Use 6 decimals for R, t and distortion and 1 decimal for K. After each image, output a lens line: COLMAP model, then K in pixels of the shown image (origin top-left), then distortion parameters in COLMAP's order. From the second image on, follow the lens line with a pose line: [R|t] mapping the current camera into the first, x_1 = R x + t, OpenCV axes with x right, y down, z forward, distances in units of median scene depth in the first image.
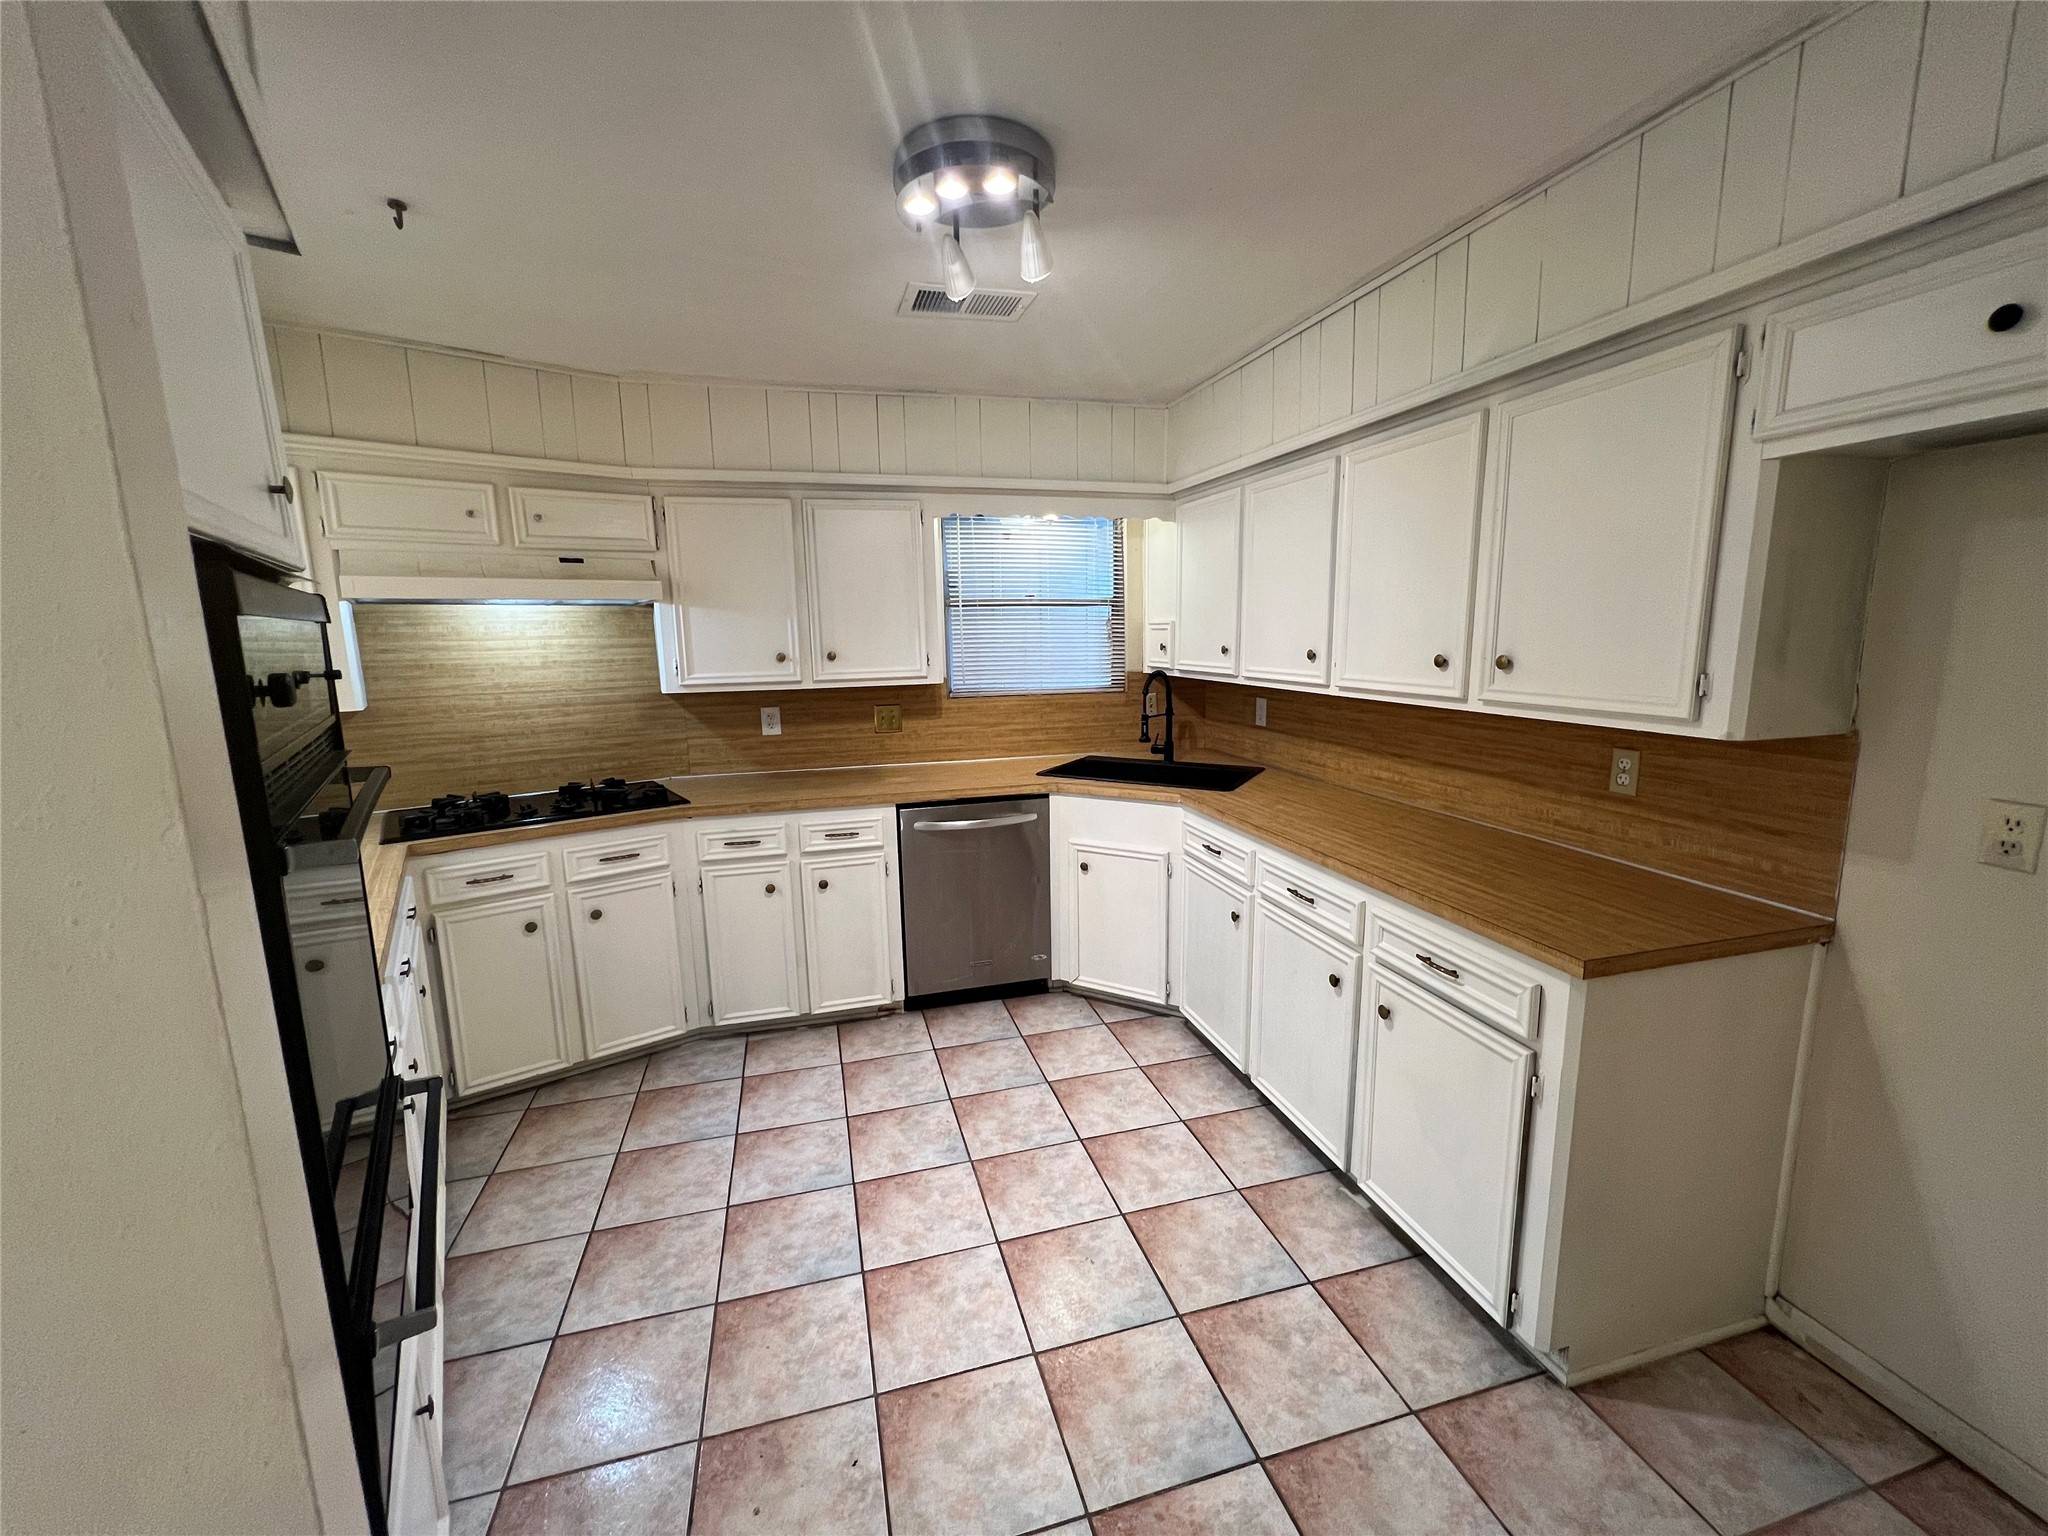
lens RADIAL K [[817.9, 0, 1021.5], [0, 817.9, 764.7], [0, 0, 1]] dist [-0.001685, 0.001143]
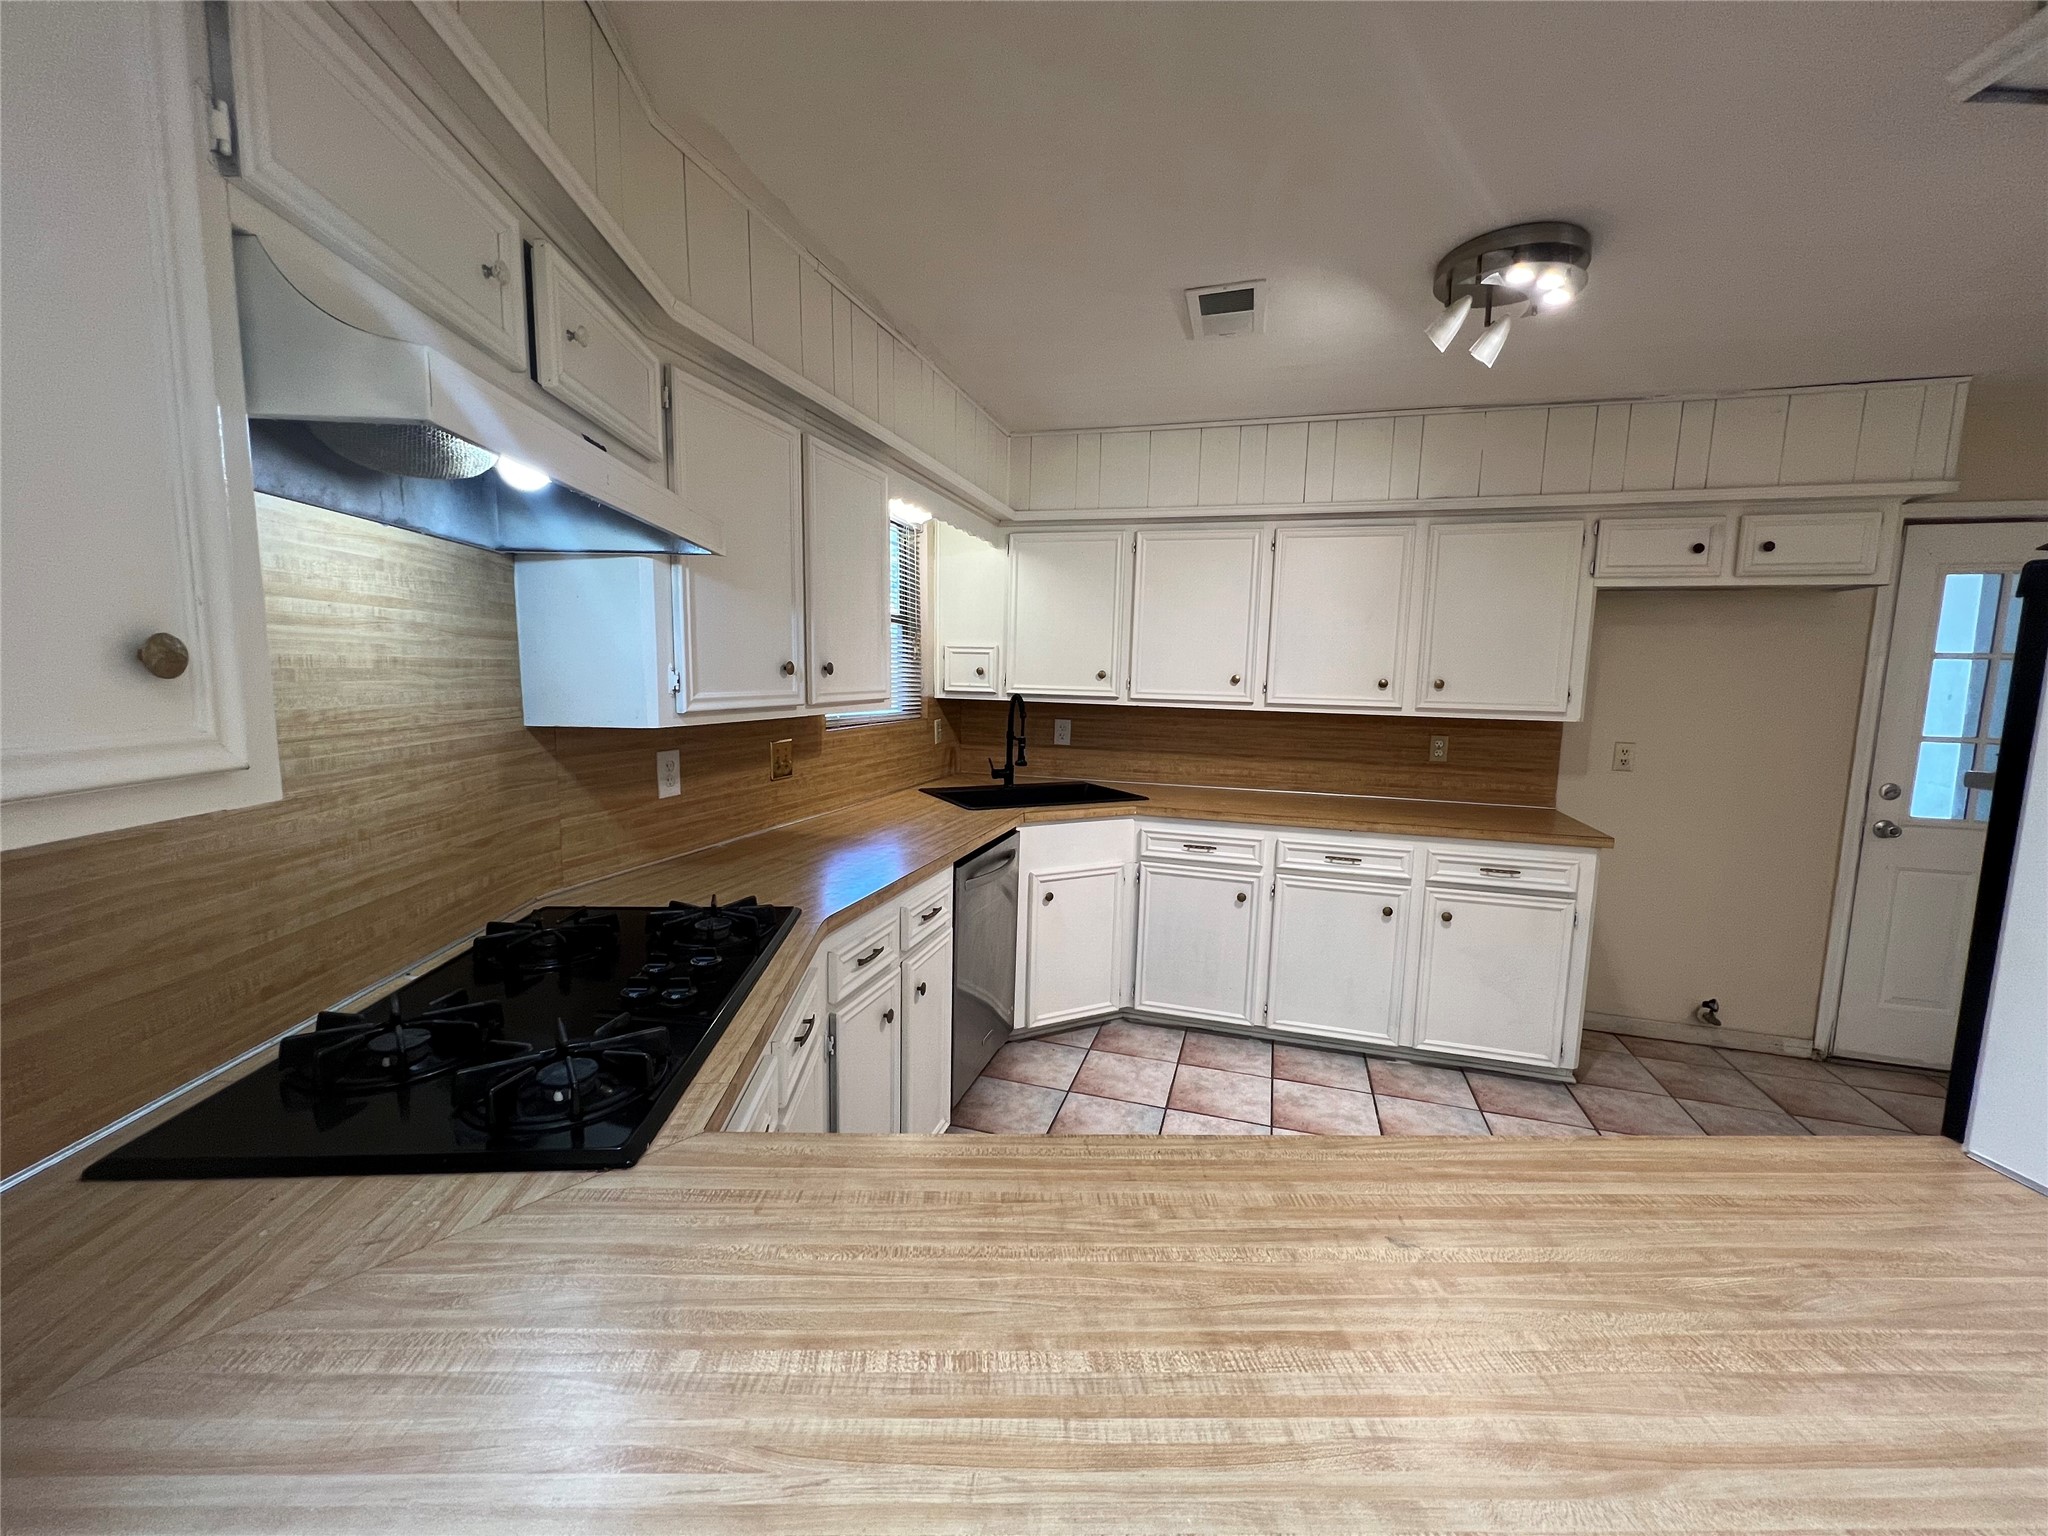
lens RADIAL K [[817.9, 0, 1021.5], [0, 817.9, 764.7], [0, 0, 1]] dist [-0.001685, 0.001143]
pose [[0.537495, -0.066495, 0.840641, -0.793390], [0.105273, 0.994379, 0.011345, -0.046647], [-0.836670, 0.082399, 0.541474, 0.537930]]
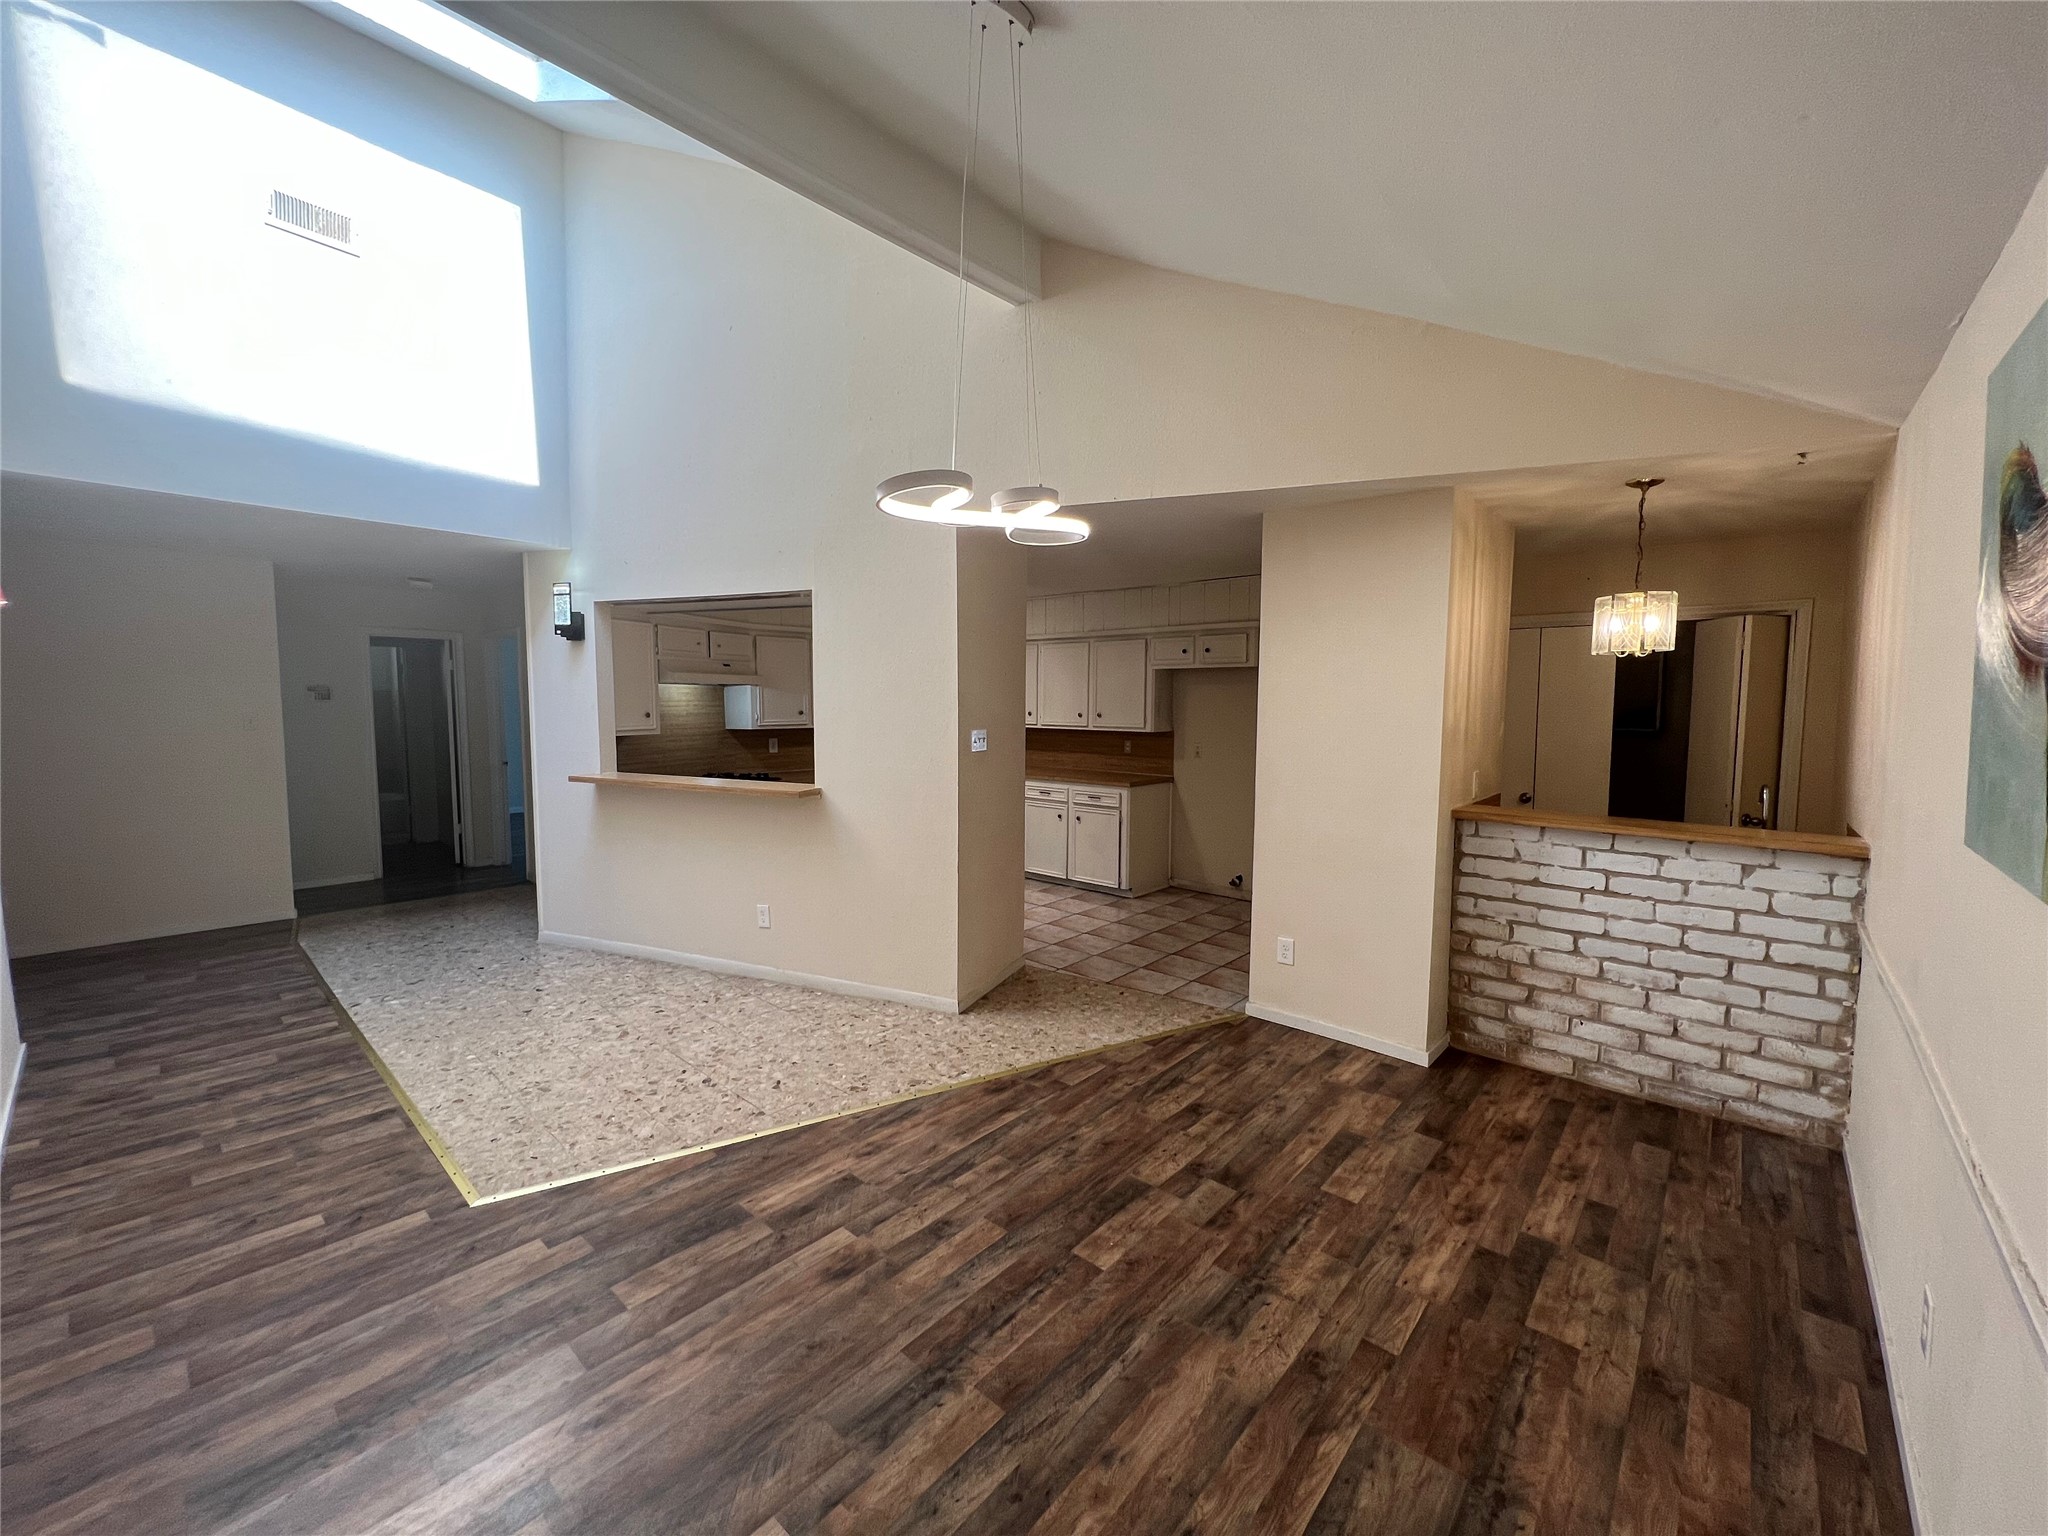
lens RADIAL K [[817.9, 0, 1021.5], [0, 817.9, 764.7], [0, 0, 1]] dist [-0.001685, 0.001143]
pose [[0.839144, -0.022998, 0.543423, -1.024429], [0.068390, 0.995638, -0.063470, 0.184171], [-0.539593, 0.090426, 0.837056, -1.108599]]
